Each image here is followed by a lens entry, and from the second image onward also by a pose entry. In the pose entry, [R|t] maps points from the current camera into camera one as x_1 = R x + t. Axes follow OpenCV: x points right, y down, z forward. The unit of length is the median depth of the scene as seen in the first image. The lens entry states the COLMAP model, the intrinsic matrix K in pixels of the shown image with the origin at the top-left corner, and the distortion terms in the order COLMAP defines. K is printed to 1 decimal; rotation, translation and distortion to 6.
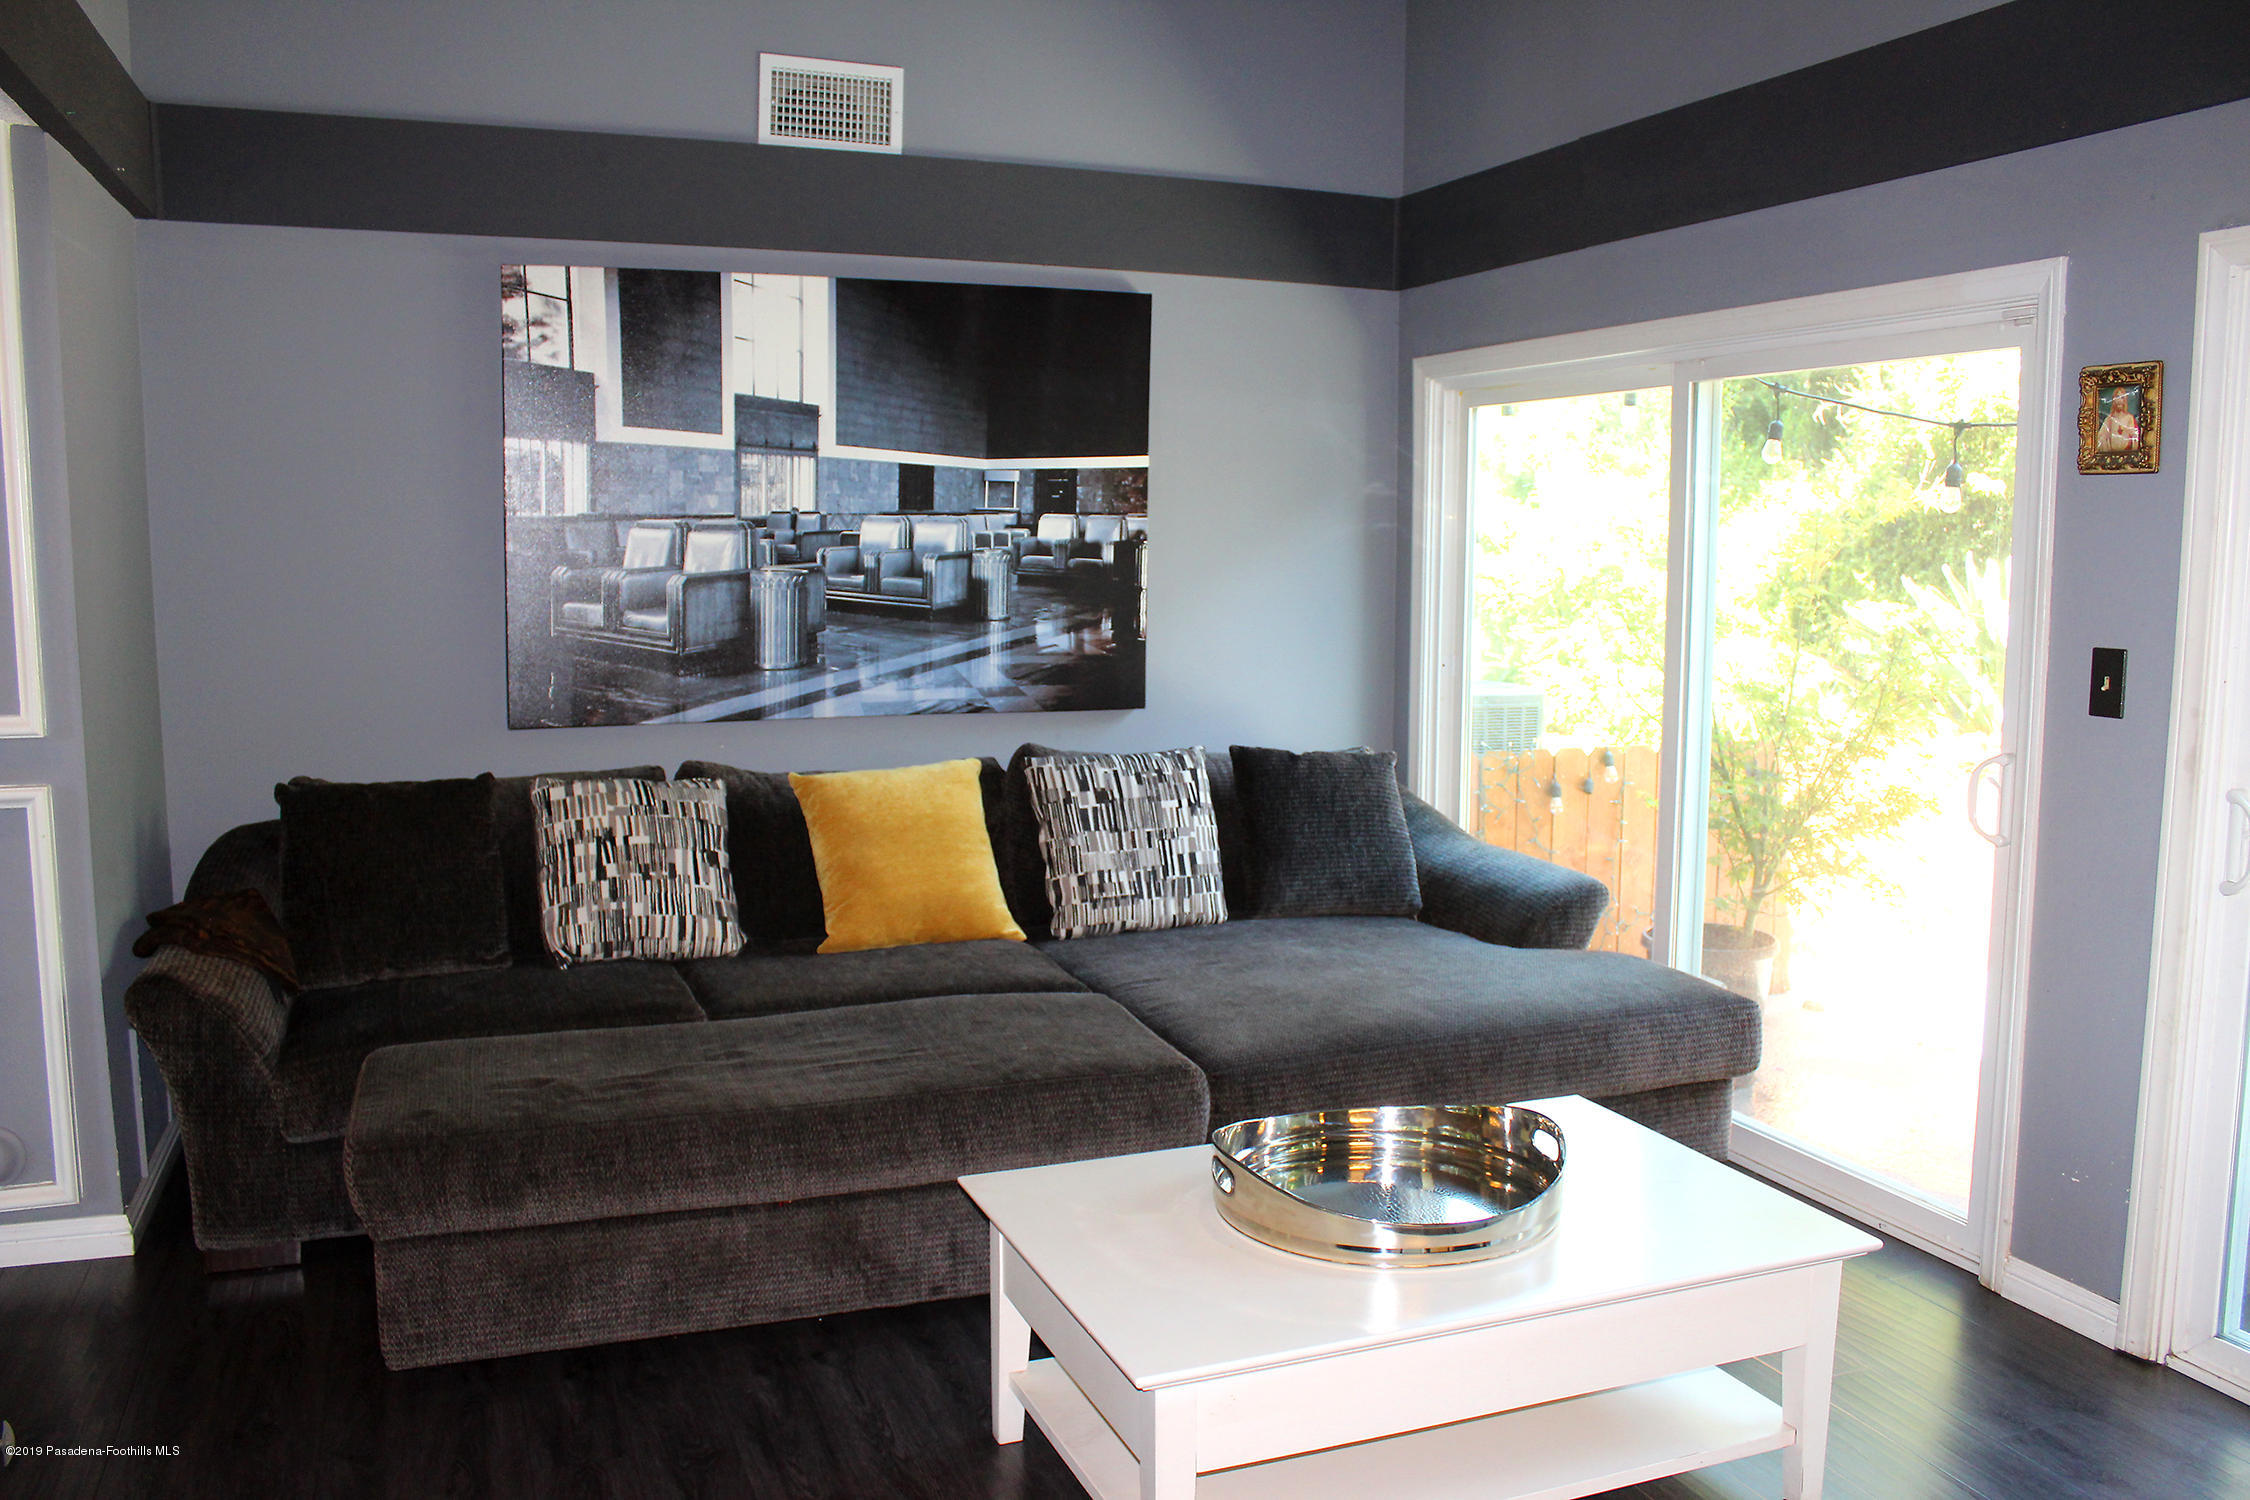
lens RADIAL K [[1890.8, 0, 1128.3], [0, 1890.8, 753.1], [0, 0, 1]] dist [-0.073650, 0.033260]
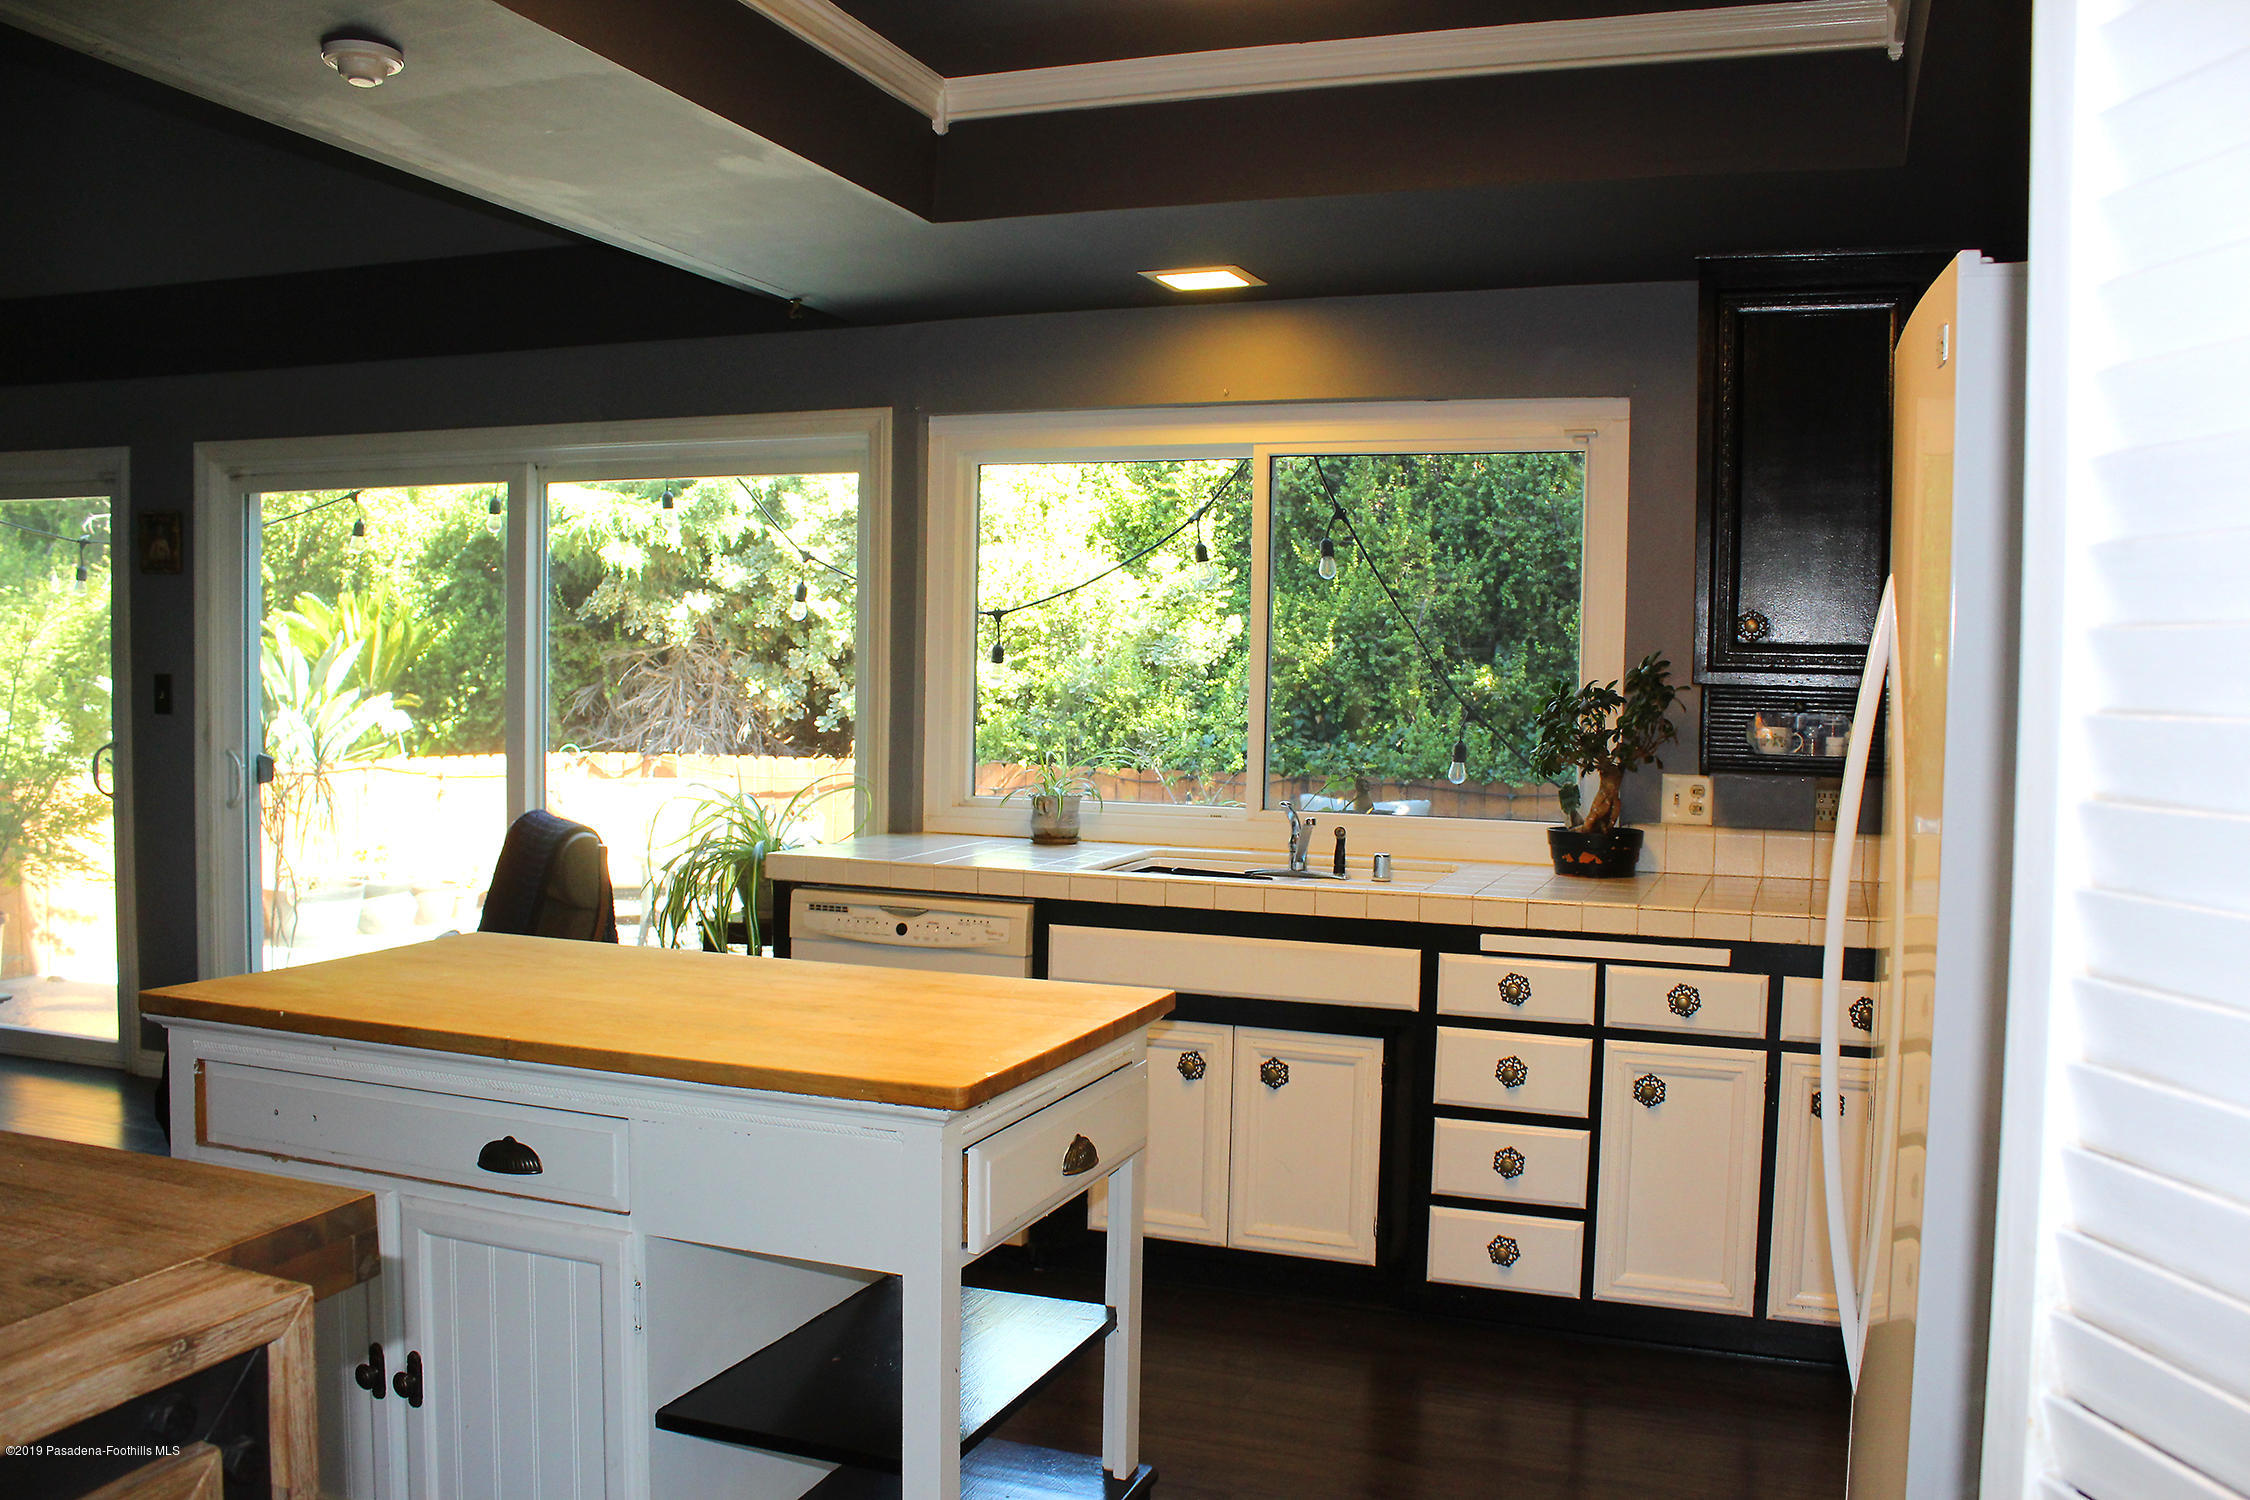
lens RADIAL K [[1890.8, 0, 1127.9], [0, 1890.8, 748.4], [0, 0, 1]] dist [-0.073650, 0.033260]
pose [[0.668819, -0.034215, 0.742638, -0.147779], [0.073083, 0.997128, -0.019879, 0.106999], [-0.739825, 0.067570, 0.669398, -0.775515]]
